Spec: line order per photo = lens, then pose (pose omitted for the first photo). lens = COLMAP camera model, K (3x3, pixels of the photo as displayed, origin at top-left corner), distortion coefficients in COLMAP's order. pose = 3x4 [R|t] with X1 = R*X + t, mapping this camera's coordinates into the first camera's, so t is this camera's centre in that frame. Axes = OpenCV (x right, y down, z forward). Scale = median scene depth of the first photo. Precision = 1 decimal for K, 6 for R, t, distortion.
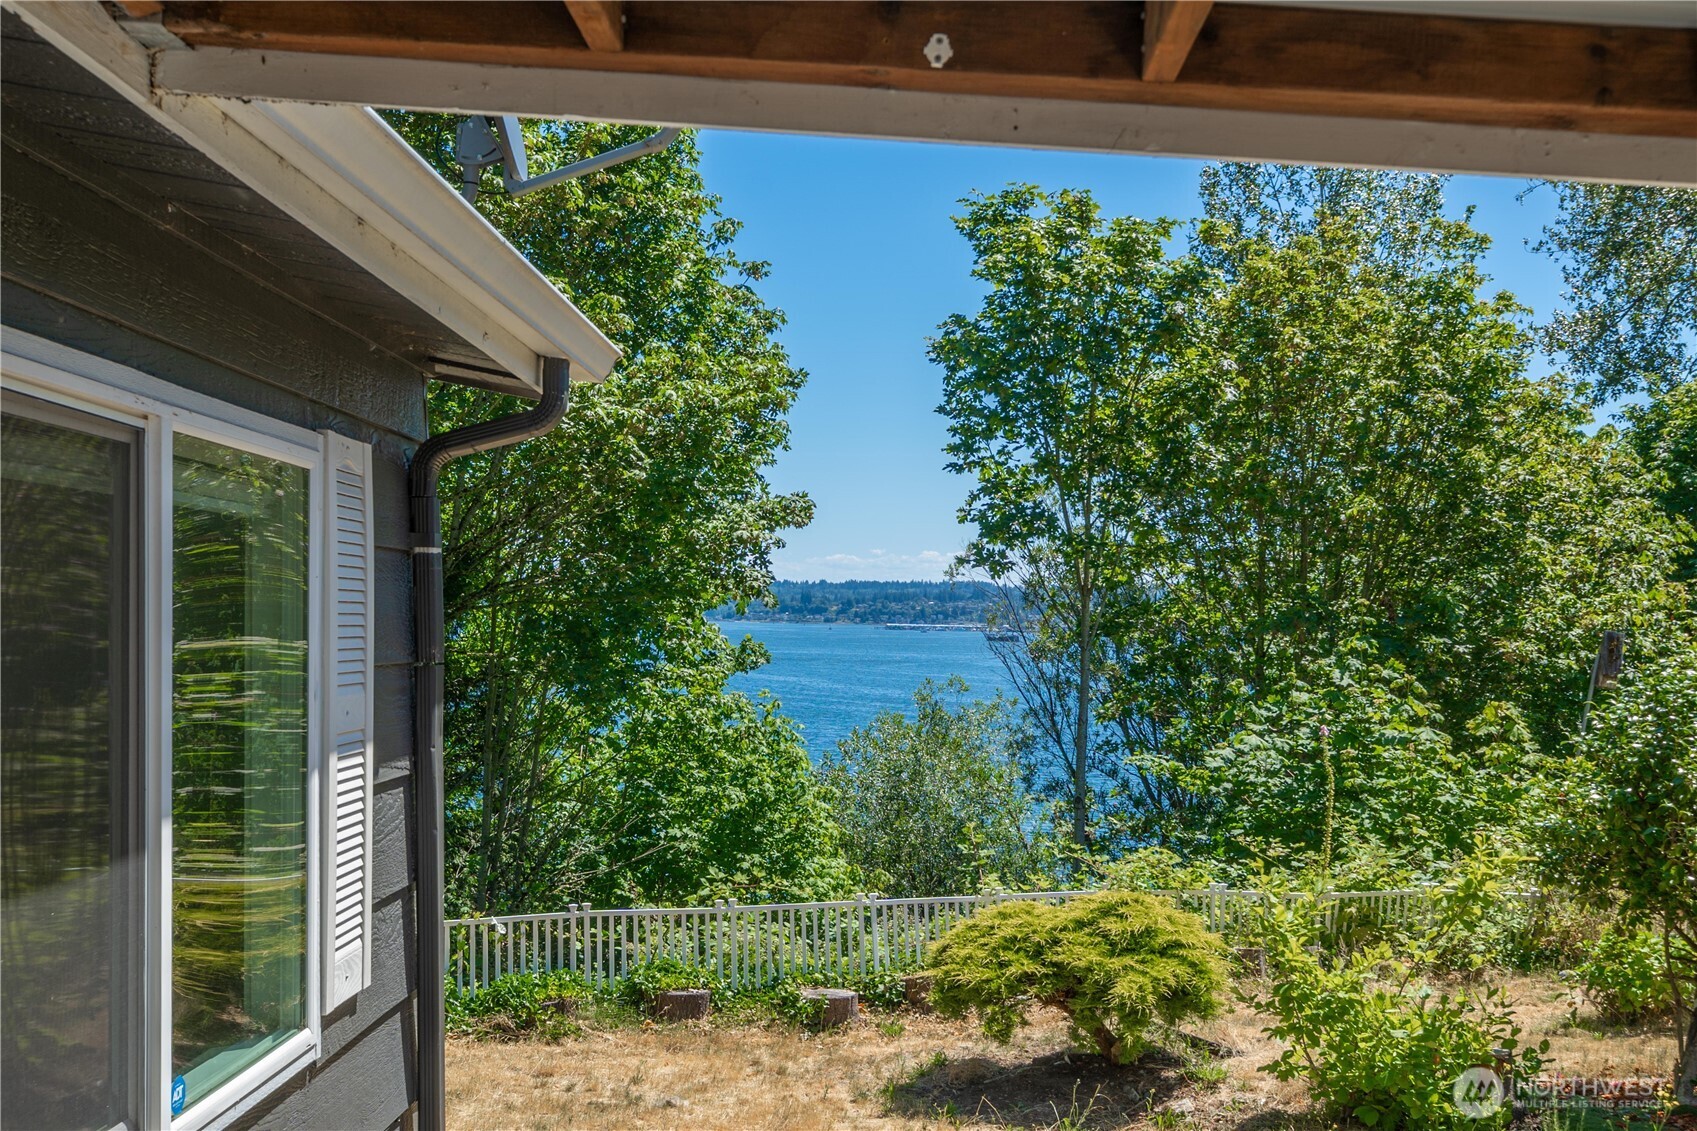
lens RADIAL K [[1723.4, 0, 799.2], [0, 1723.4, 656.0], [0, 0, 1]] dist [0.017527, 0.030867]
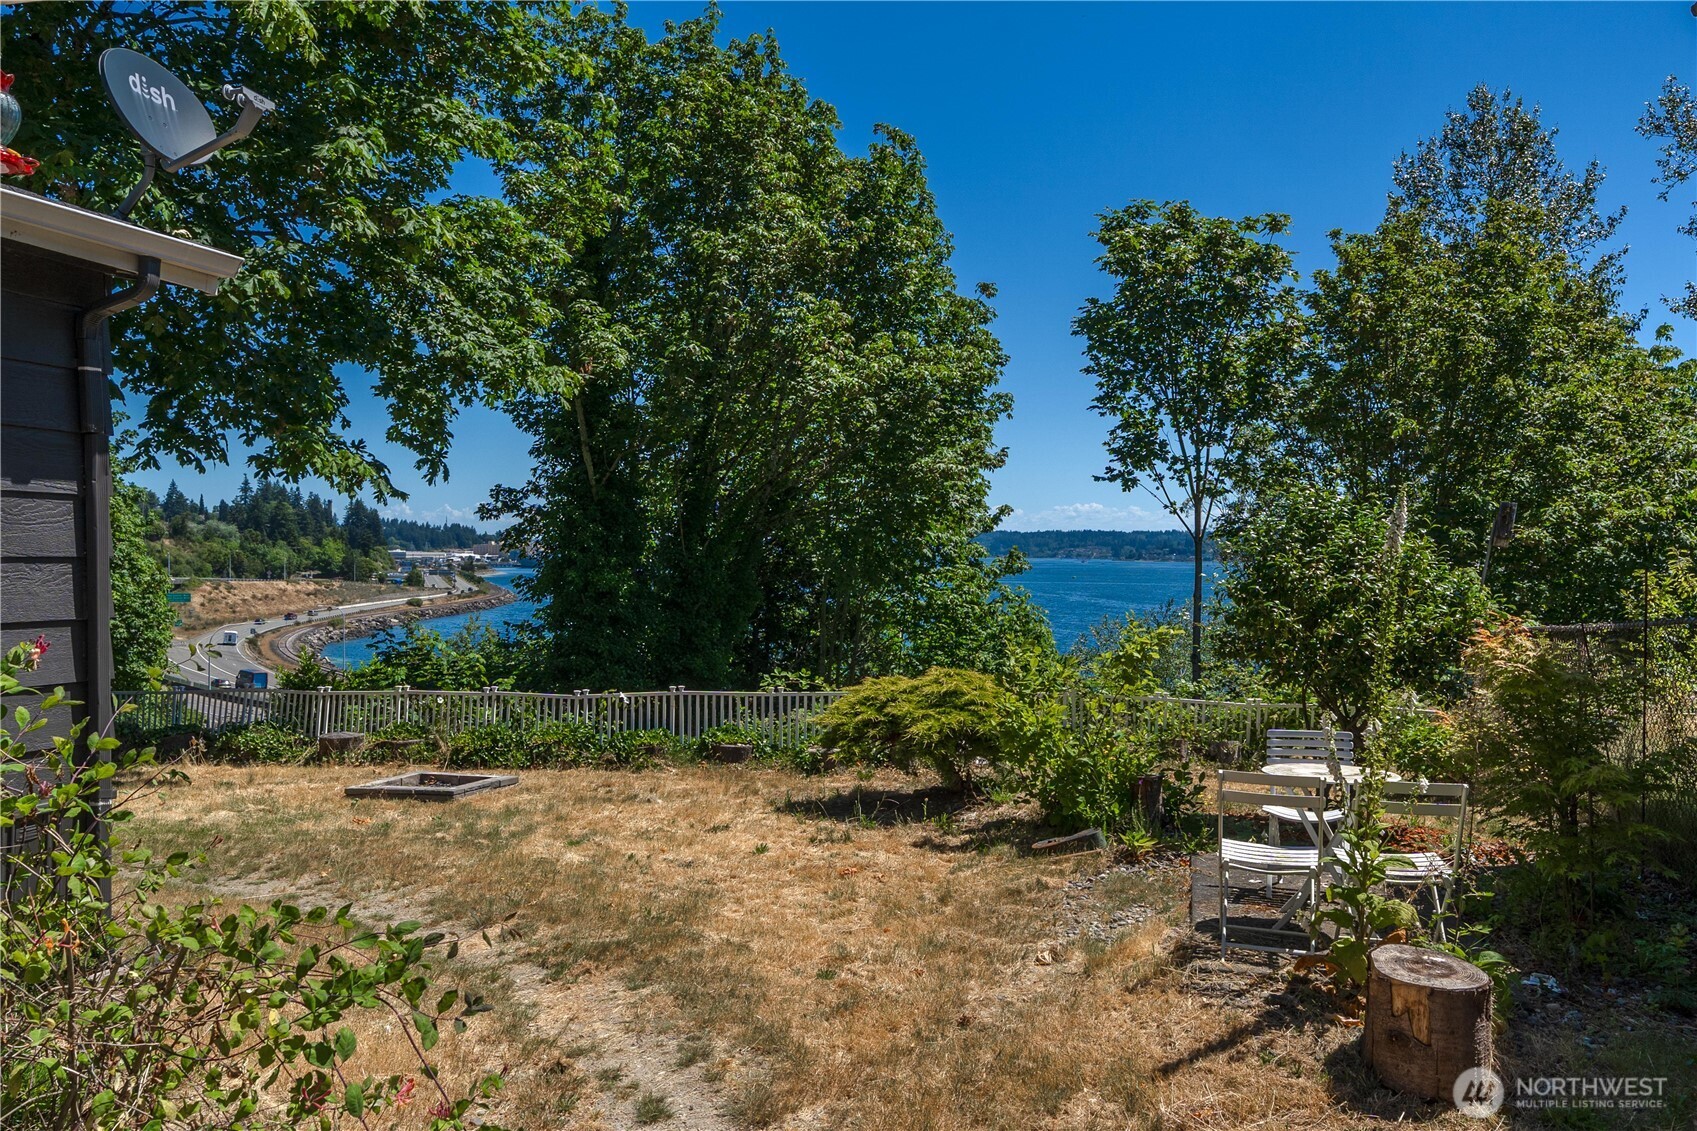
lens RADIAL K [[1223.1, 0, 804.0], [0, 1223.1, 567.3], [0, 0, 1]] dist [-0.001573, 0.000643]
pose [[0.956875, -0.005646, -0.290446, 0.240191], [0.001484, 0.999893, -0.014547, 0.045583], [0.290497, 0.013489, 0.956781, 0.005185]]
